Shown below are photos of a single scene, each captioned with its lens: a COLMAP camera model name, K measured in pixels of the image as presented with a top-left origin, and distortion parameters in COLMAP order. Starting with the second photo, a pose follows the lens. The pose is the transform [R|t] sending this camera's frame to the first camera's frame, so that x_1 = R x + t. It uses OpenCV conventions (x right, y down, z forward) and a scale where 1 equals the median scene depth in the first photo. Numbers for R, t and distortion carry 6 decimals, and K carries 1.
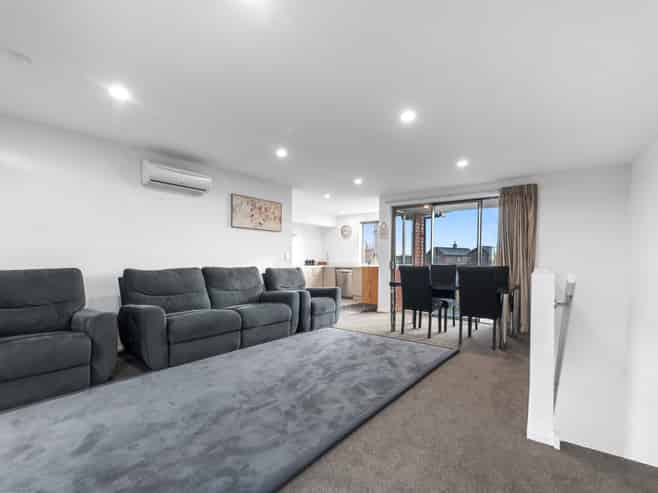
lens RADIAL K [[312.7, 0, 329.5], [0, 312.7, 263.0], [0, 0, 1]] dist [-0.000309, -0.000056]
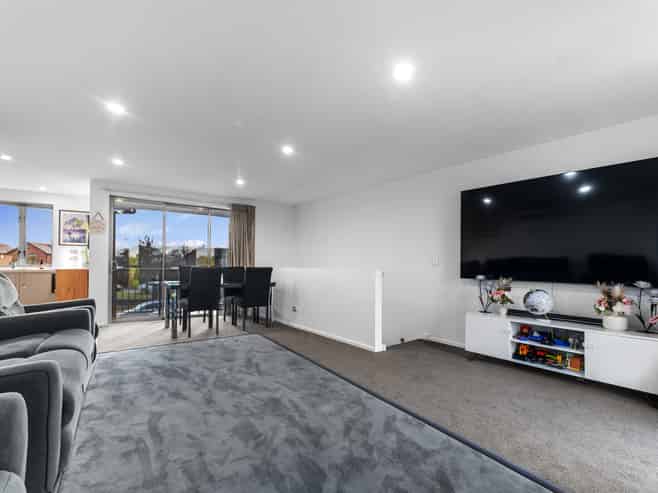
lens RADIAL K [[312.7, 0, 329.5], [0, 312.7, 263.0], [0, 0, 1]] dist [-0.000309, -0.000056]
pose [[0.296564, -0.003835, 0.955005, -0.492120], [0.000757, 0.999993, 0.003781, -0.007668], [-0.955013, -0.000398, 0.296565, 0.246613]]
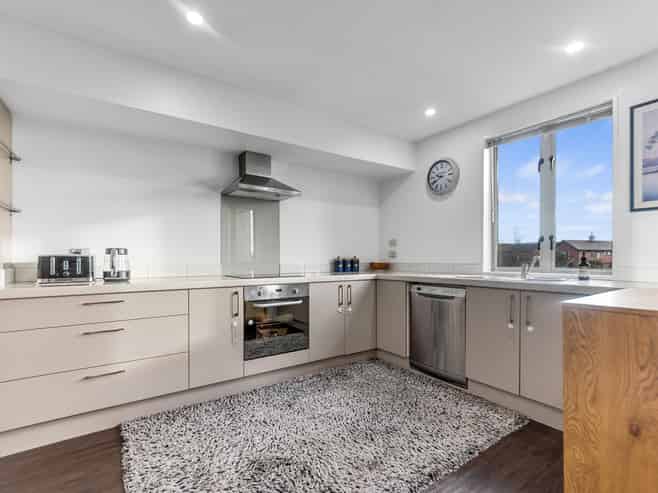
lens RADIAL K [[312.7, 0, 329.5], [0, 312.7, 263.0], [0, 0, 1]] dist [-0.000309, -0.000056]
pose [[0.957192, -0.001703, -0.289450, 0.056405], [0.003563, 0.999976, 0.005901, -0.010734], [0.289433, -0.006680, 0.957175, 1.053638]]
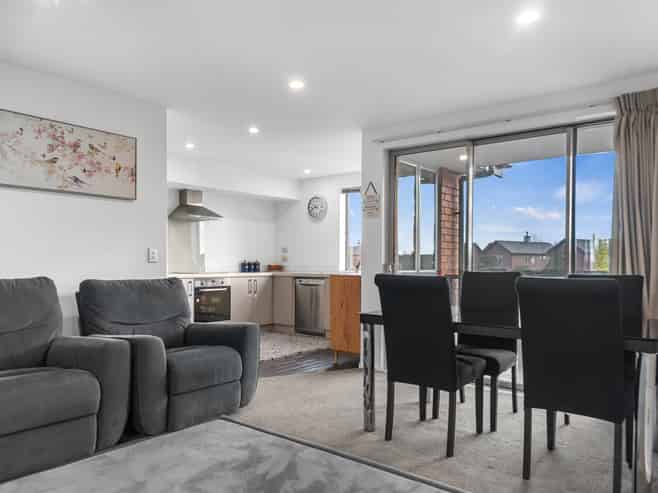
lens RADIAL K [[481.8, 0, 329.8], [0, 481.8, 258.7], [0, 0, 1]] dist [0.001346, -0.001501]
pose [[0.999962, -0.001012, -0.008626, 0.138807], [0.000876, 0.999876, -0.015699, -0.002994], [0.008641, 0.015691, 0.999840, 0.305868]]
